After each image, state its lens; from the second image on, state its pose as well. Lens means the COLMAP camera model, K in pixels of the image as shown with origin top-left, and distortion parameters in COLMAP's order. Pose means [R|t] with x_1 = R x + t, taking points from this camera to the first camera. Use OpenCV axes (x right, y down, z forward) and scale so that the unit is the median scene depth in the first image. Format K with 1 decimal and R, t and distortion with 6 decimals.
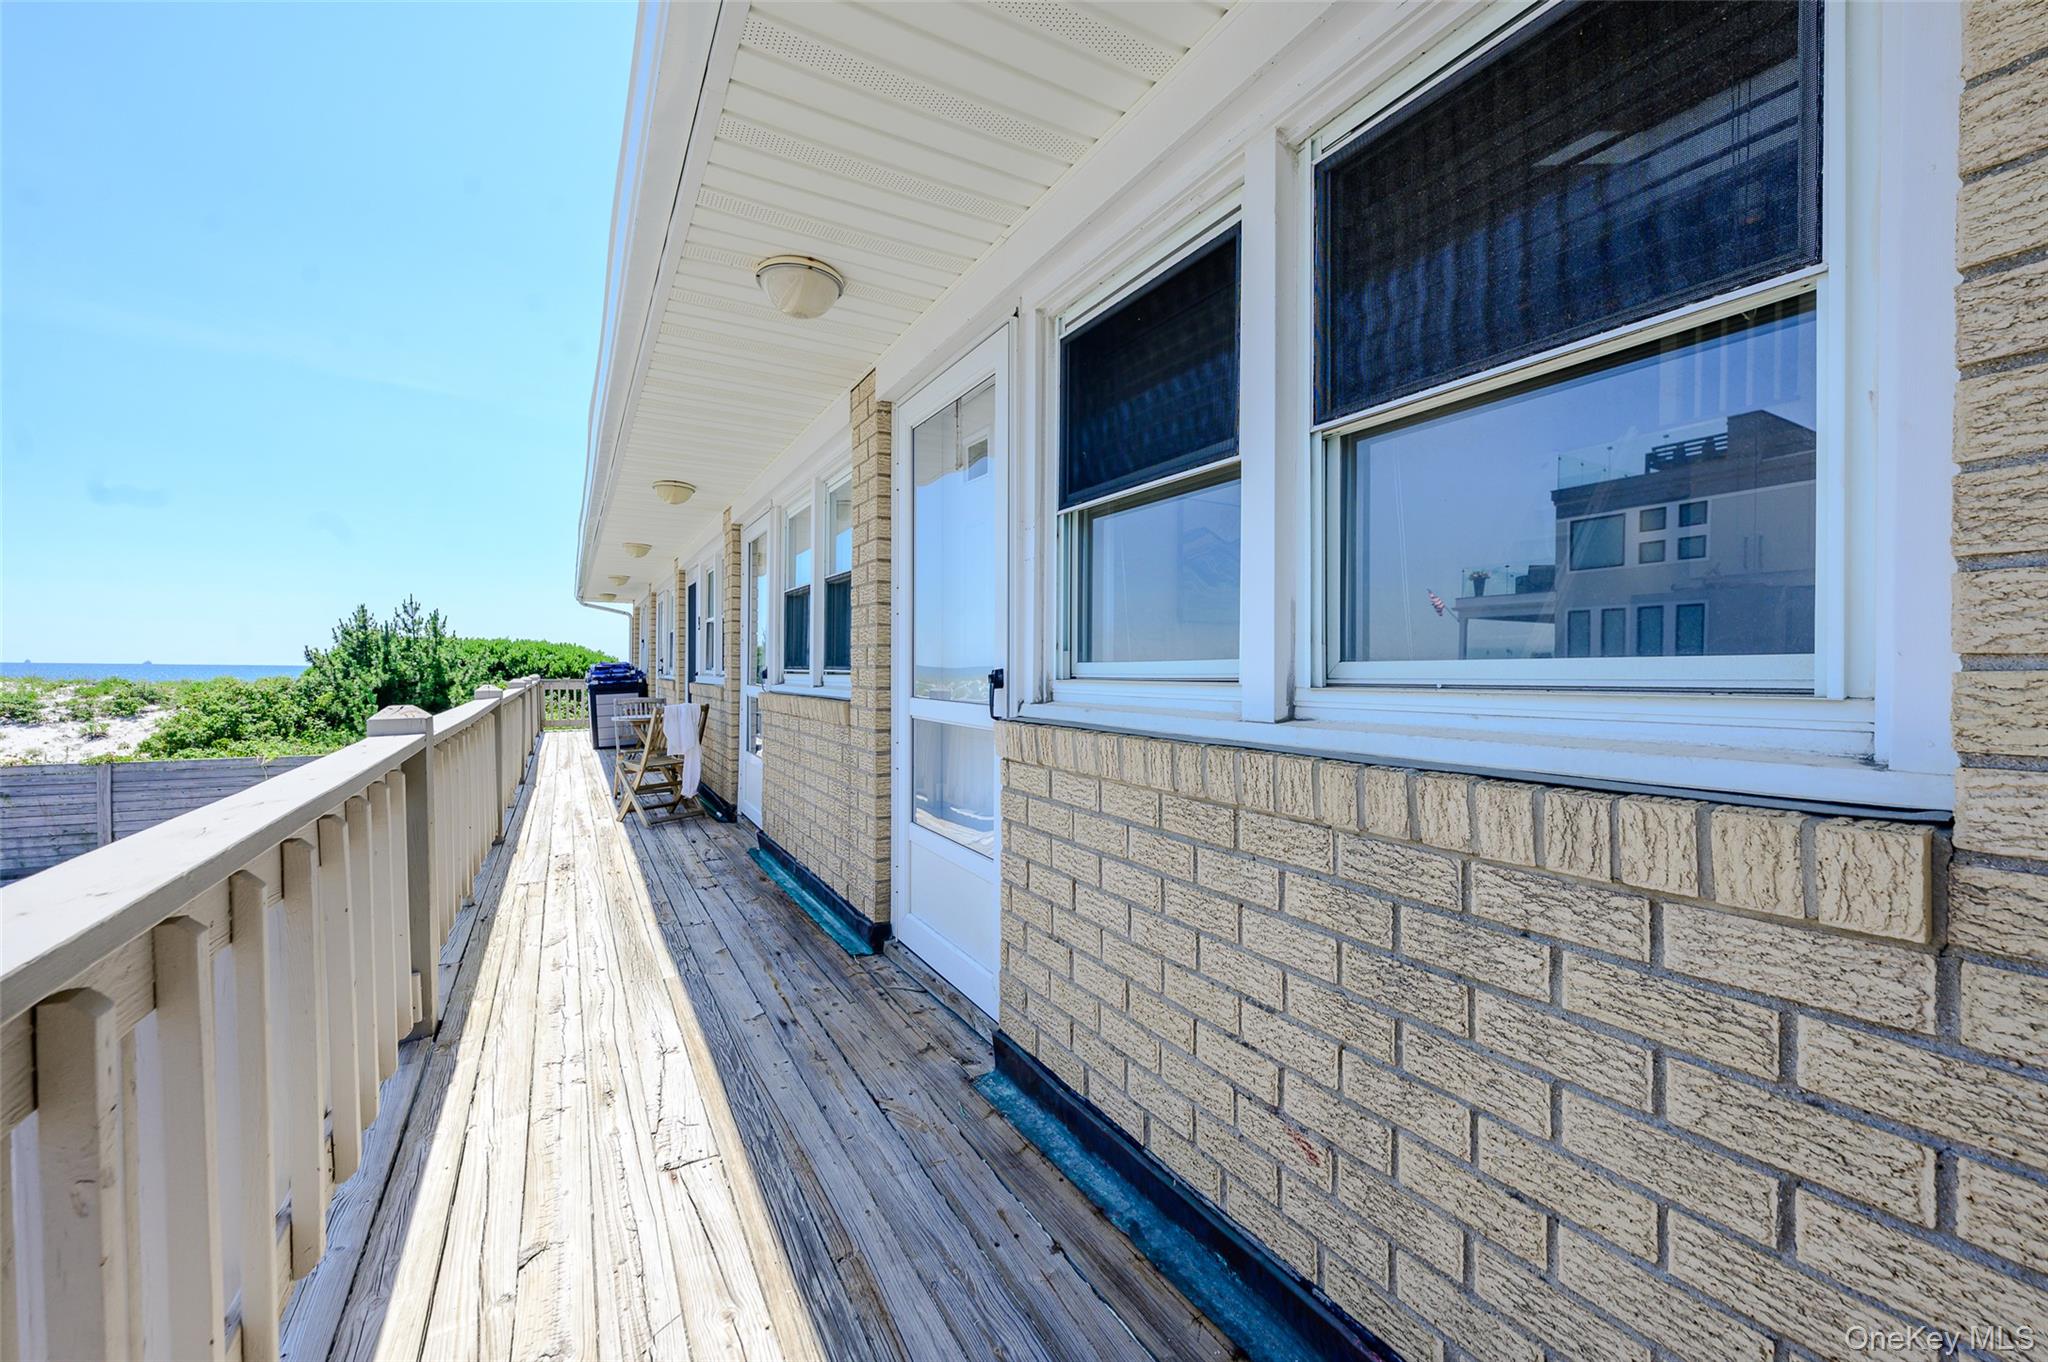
lens RADIAL K [[816.0, 0, 1035.8], [0, 816.0, 668.2], [0, 0, 1]] dist [-0.000915, 0.000580]
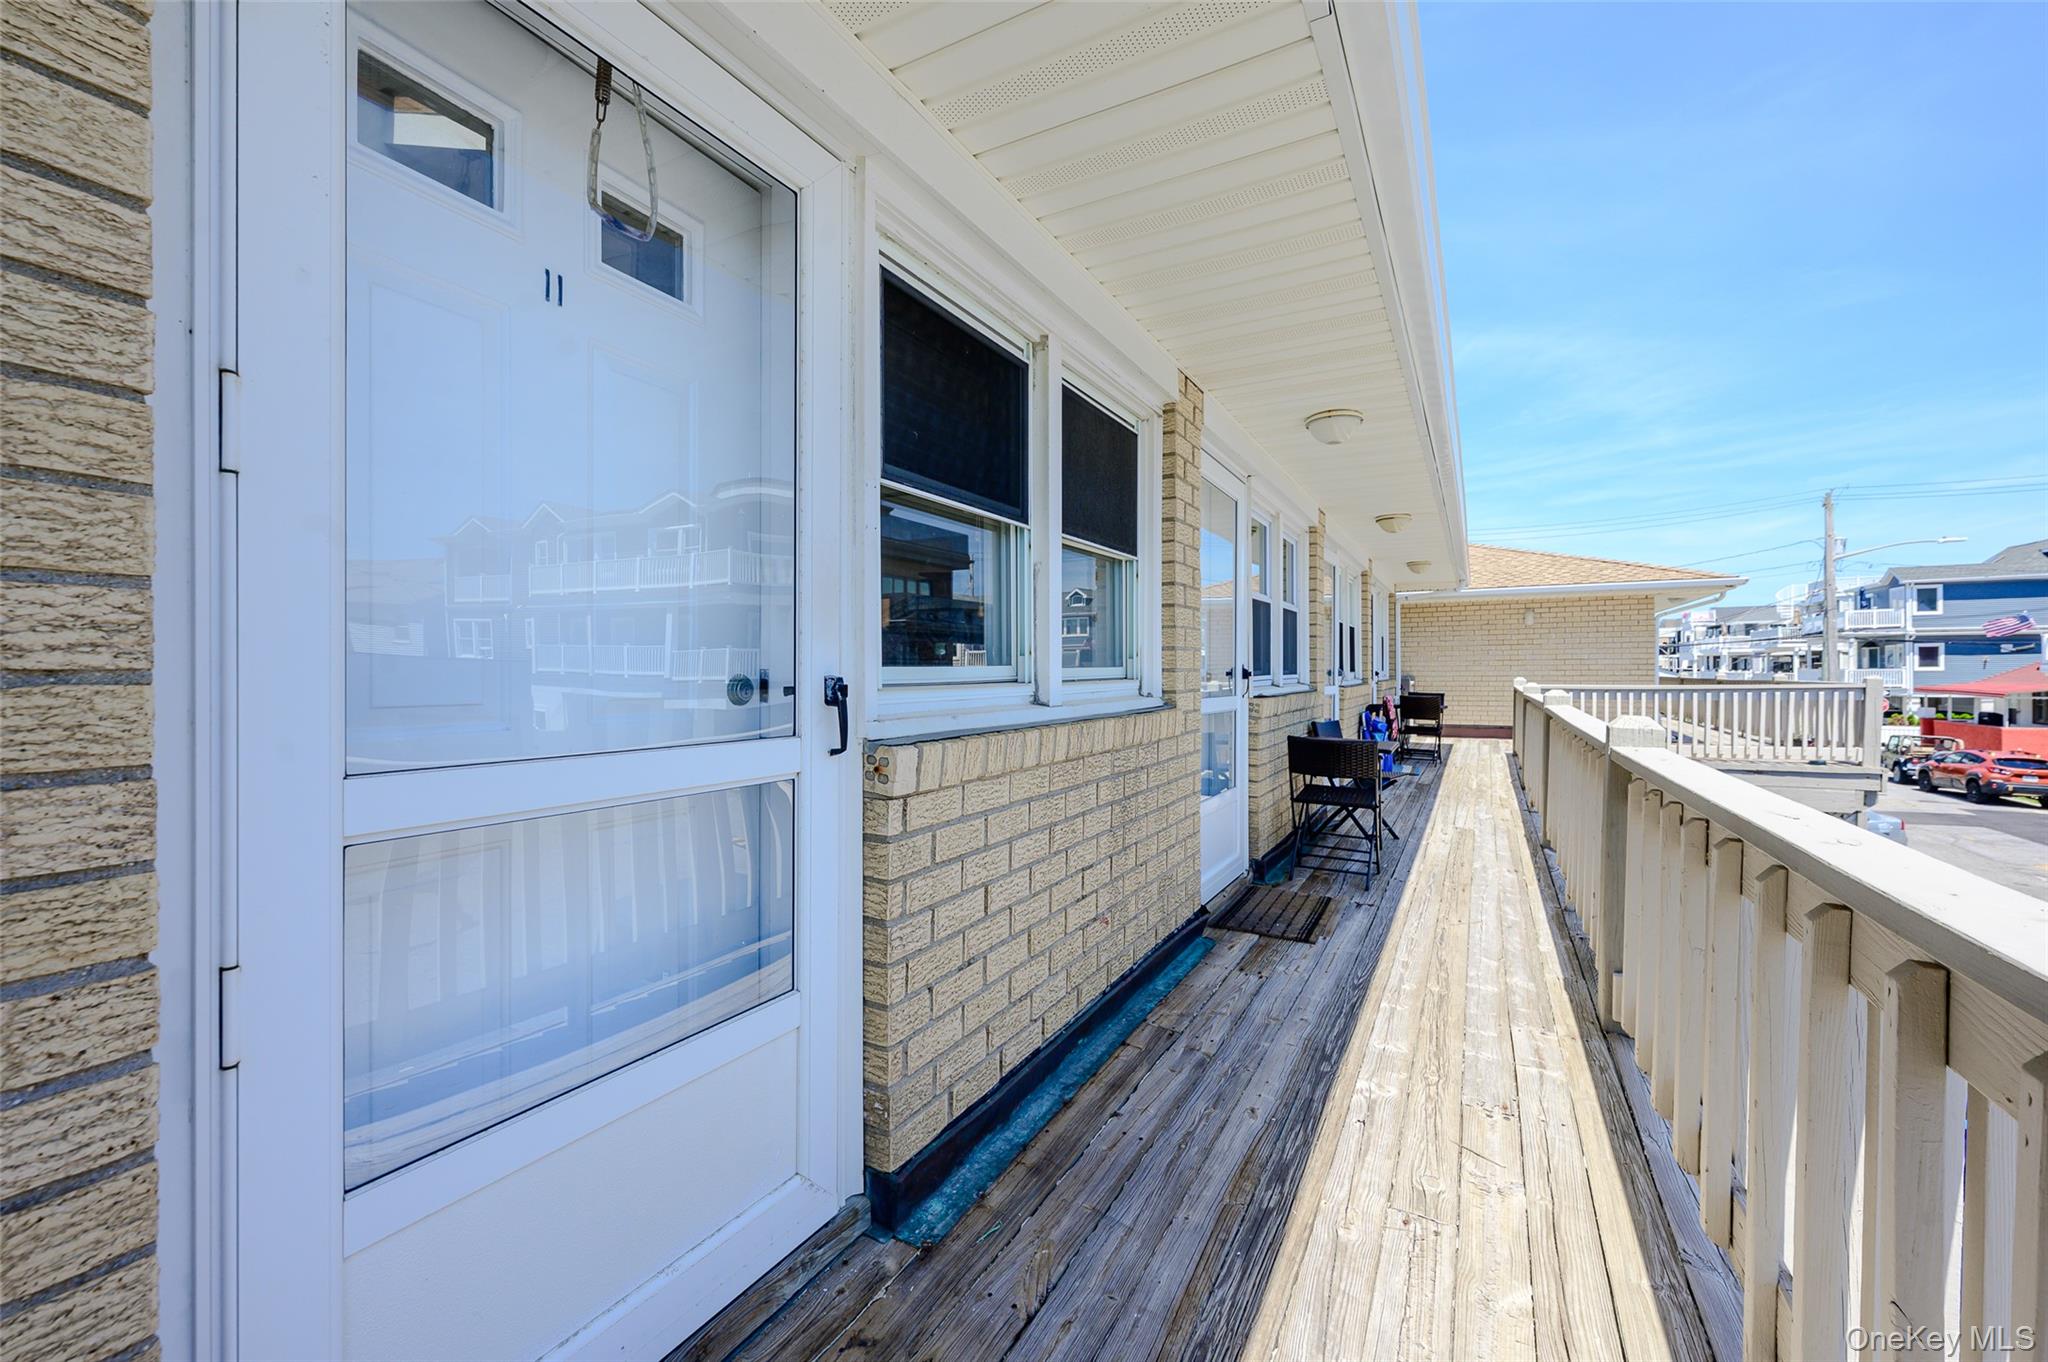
lens RADIAL K [[816.0, 0, 1035.9], [0, 816.0, 686.0], [0, 0, 1]] dist [-0.000915, 0.000580]
pose [[-0.518908, -0.012734, 0.854735, -0.905916], [0.005874, 0.999812, 0.018462, -0.002909], [-0.854810, 0.014601, -0.518736, 1.580394]]
